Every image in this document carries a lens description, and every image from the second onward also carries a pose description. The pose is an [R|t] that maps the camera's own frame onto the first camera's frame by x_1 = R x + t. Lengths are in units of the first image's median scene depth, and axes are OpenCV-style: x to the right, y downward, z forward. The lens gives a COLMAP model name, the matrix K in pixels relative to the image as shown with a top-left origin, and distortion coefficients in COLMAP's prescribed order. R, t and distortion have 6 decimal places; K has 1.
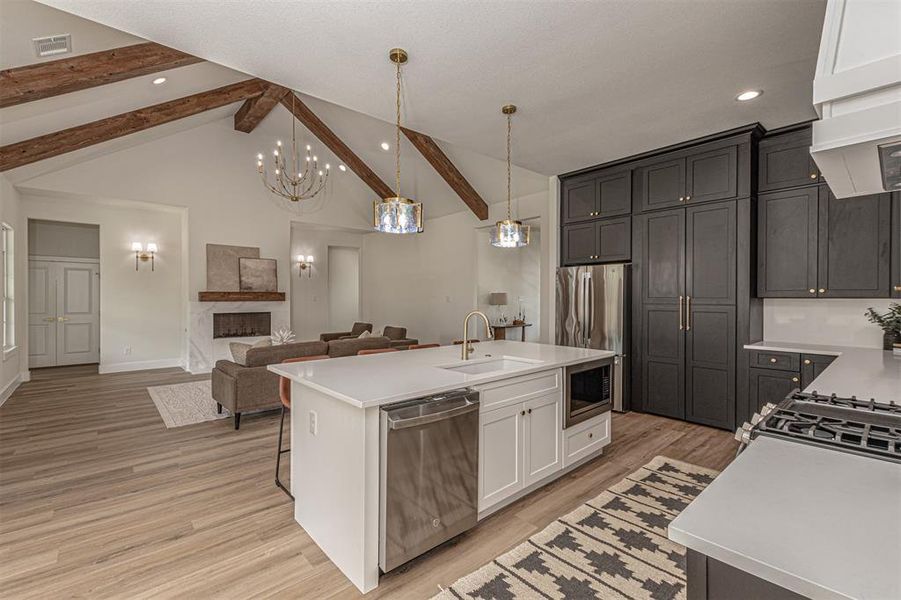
lens RADIAL K [[409.4, 0, 459.3], [0, 409.4, 298.1], [0, 0, 1]] dist [0.004650, 0.000125]
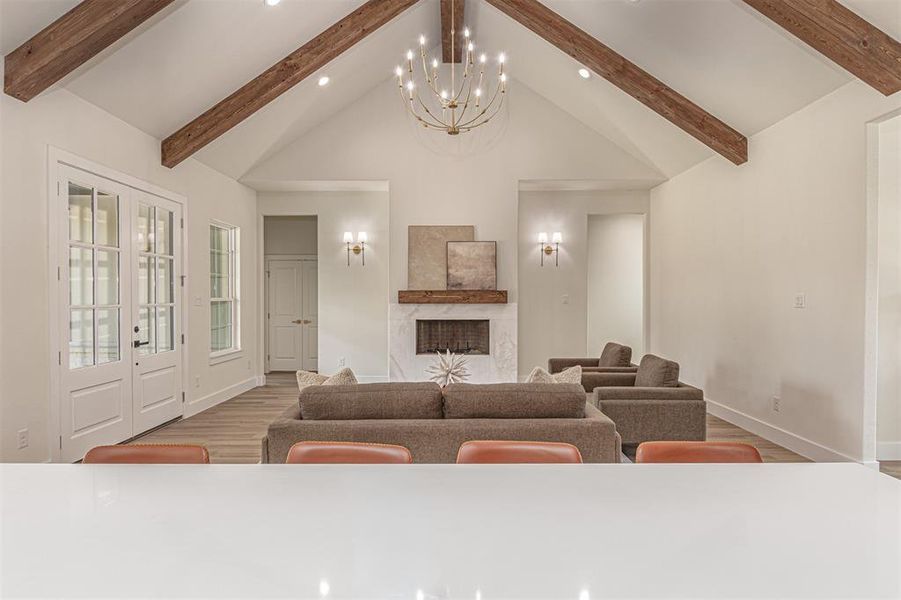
lens RADIAL K [[521.0, 0, 448.1], [0, 521.0, 299.1], [0, 0, 1]] dist [0.007895, 0.000517]
pose [[0.737922, 0.001484, -0.674884, 0.075066], [0.001461, 0.999992, 0.003796, -0.003366], [0.674884, -0.003787, 0.737914, 0.343948]]
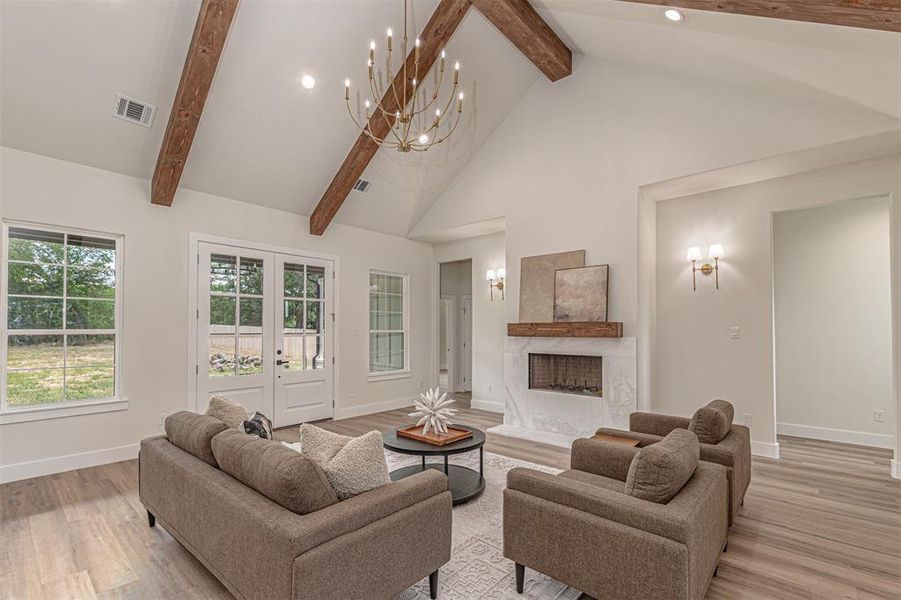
lens RADIAL K [[409.4, 0, 441.6], [0, 409.4, 322.3], [0, 0, 1]] dist [0.004650, 0.000125]
pose [[0.110530, -0.017999, -0.993710, 0.098689], [-0.000557, 0.999835, -0.018172, -0.003591], [0.993873, 0.002562, 0.110502, 0.763542]]
